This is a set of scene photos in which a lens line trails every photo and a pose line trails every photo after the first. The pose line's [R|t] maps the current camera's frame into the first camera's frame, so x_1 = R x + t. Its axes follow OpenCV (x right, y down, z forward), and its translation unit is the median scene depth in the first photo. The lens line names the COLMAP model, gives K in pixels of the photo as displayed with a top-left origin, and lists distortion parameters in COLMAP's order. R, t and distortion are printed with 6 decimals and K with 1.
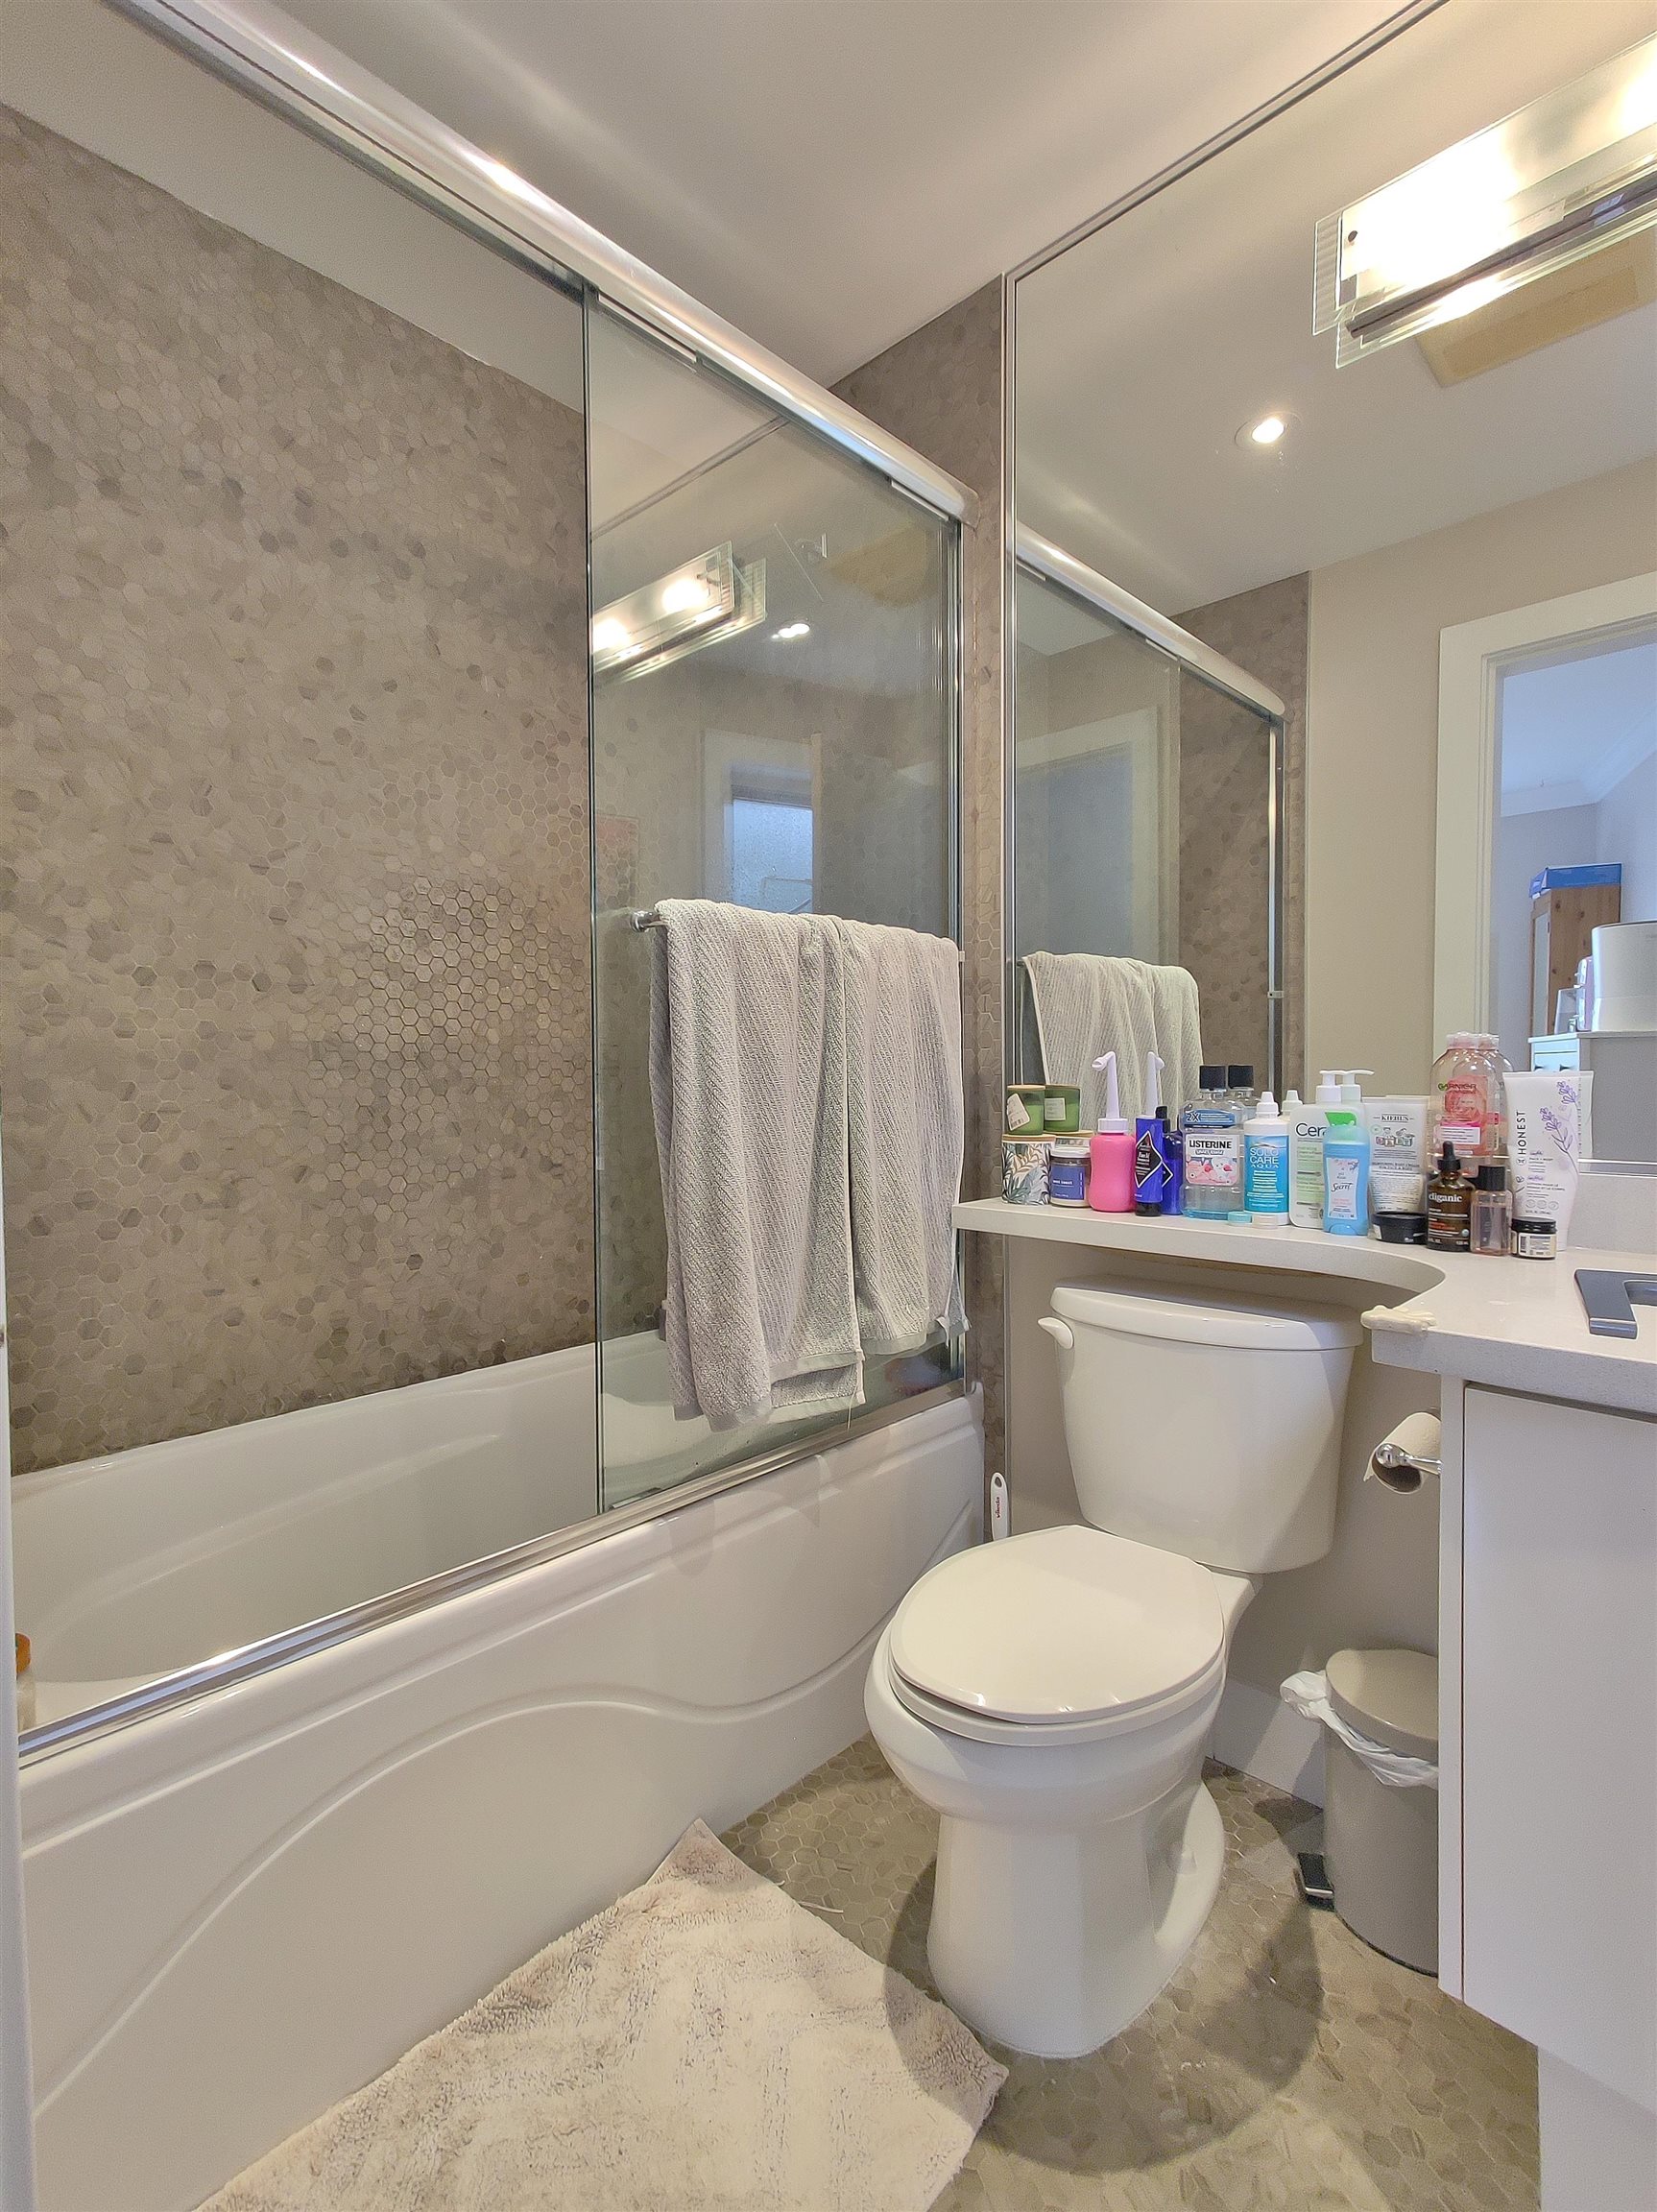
lens RADIAL K [[1032.0, 0, 828.5], [0, 1032.0, 1106.0], [0, 0, 1]] dist [0.002107, 0.001040]
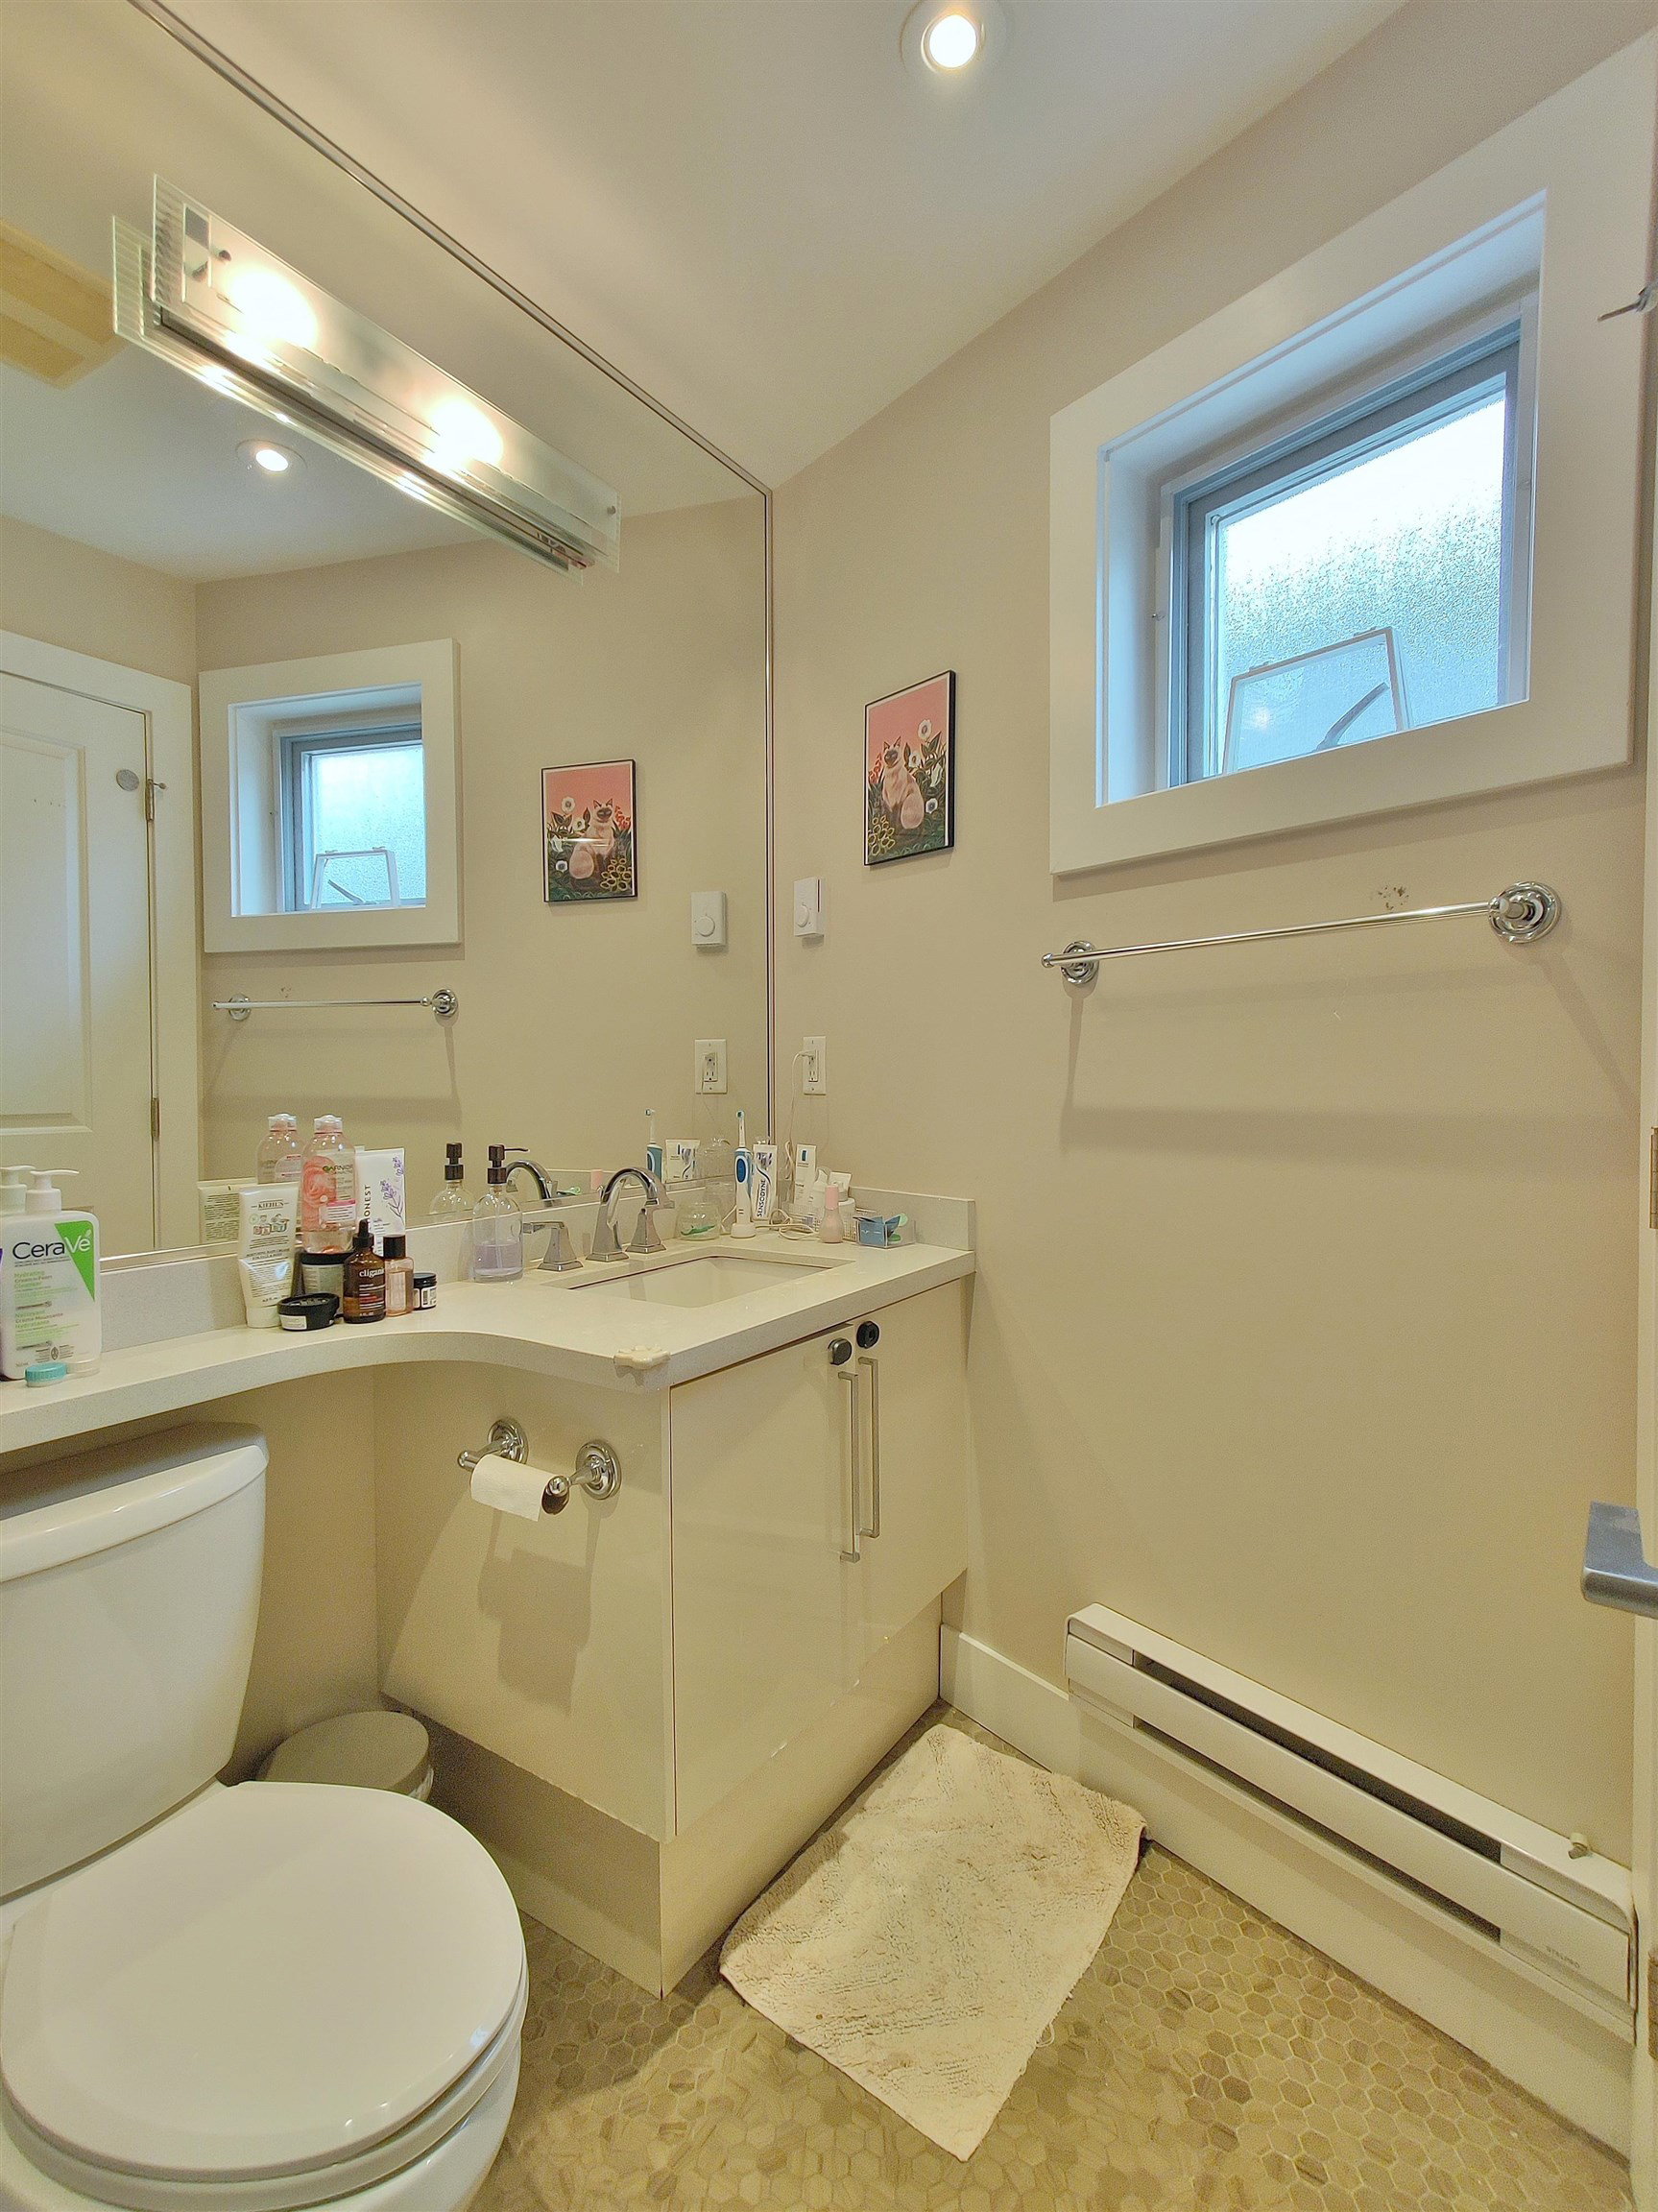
lens RADIAL K [[1032.0, 0, 829.0], [0, 1032.0, 1106.0], [0, 0, 1]] dist [0.002107, 0.001040]
pose [[-0.175970, -0.015972, 0.984266, -0.522088], [0.037927, 0.999016, 0.022992, -0.087696], [-0.983665, 0.041376, -0.175191, 0.691766]]
